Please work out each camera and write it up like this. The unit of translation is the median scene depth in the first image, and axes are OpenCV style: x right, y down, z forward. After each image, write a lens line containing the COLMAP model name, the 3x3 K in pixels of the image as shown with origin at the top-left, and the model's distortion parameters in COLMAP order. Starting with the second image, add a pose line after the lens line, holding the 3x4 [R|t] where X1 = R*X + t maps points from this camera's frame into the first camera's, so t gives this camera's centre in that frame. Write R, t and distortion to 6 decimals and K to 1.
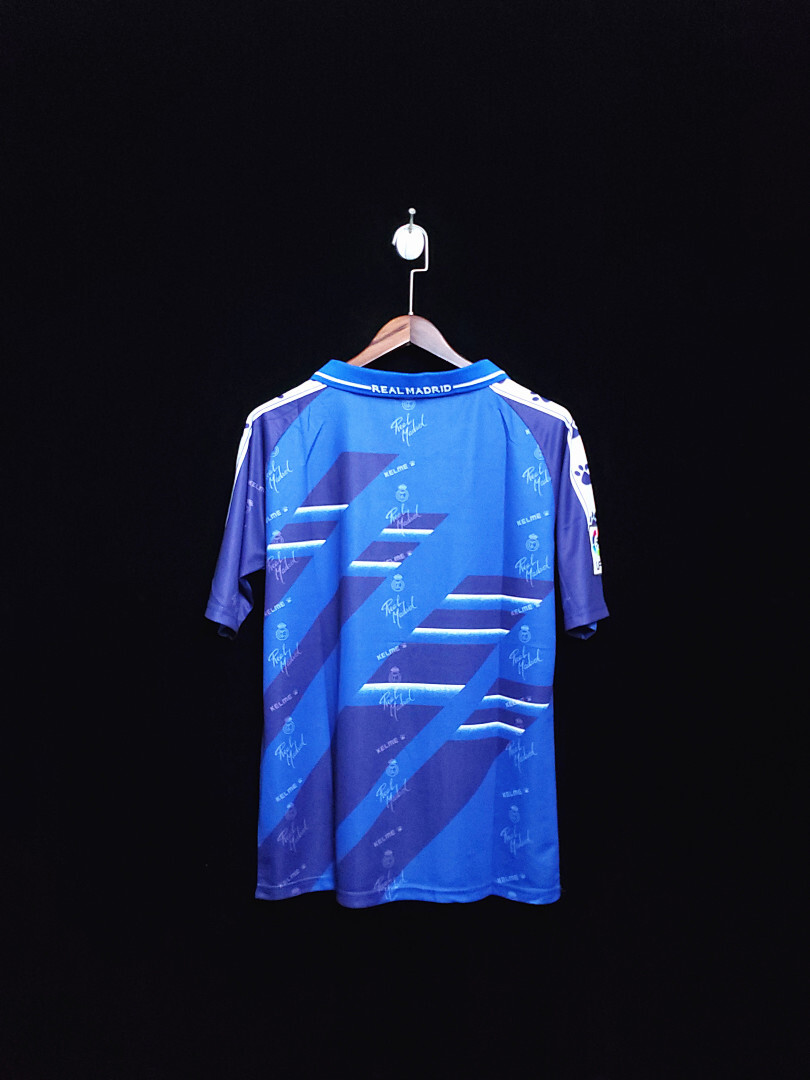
lens RADIAL K [[830.3, 0, 405.0], [0, 830.3, 540.0], [0, 0, 1]] dist [-0.049428, -0.000351]
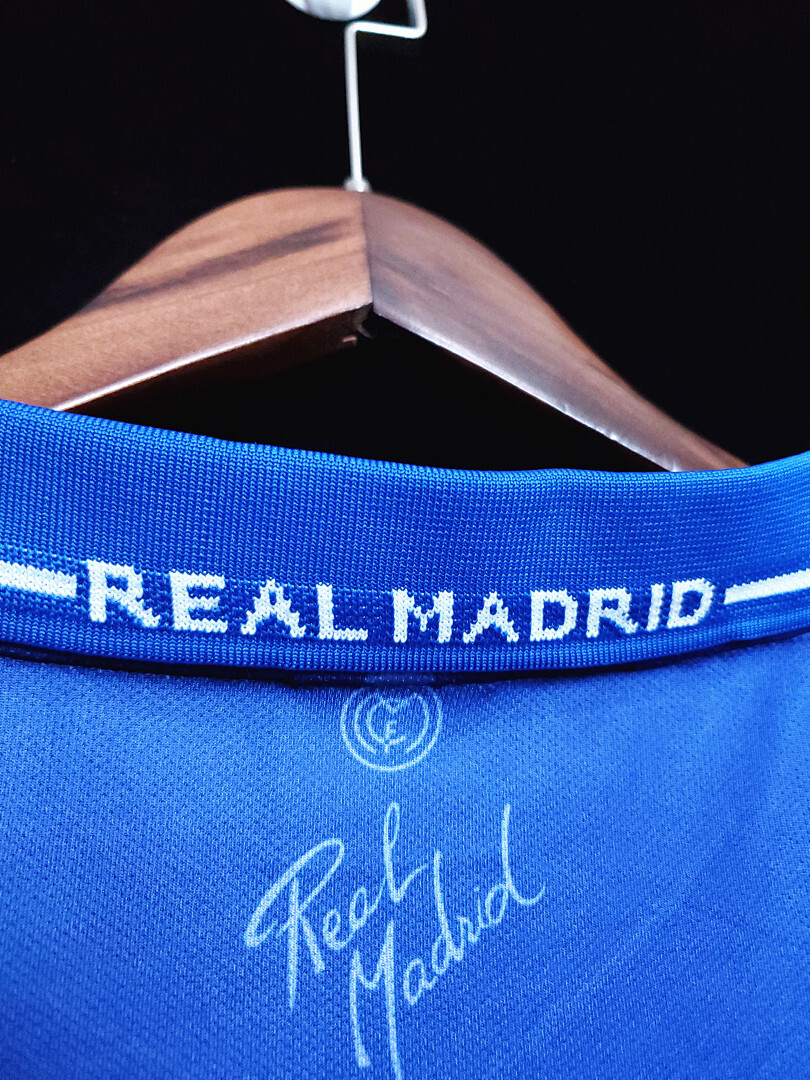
lens RADIAL K [[830.3, 0, 405.0], [0, 830.3, 540.0], [0, 0, 1]] dist [-0.049428, -0.000351]
pose [[0.949746, 0.052510, 0.308587, -0.033554], [0.047327, 0.950408, -0.307383, -0.152878], [-0.309424, 0.306541, 0.900161, 0.884433]]
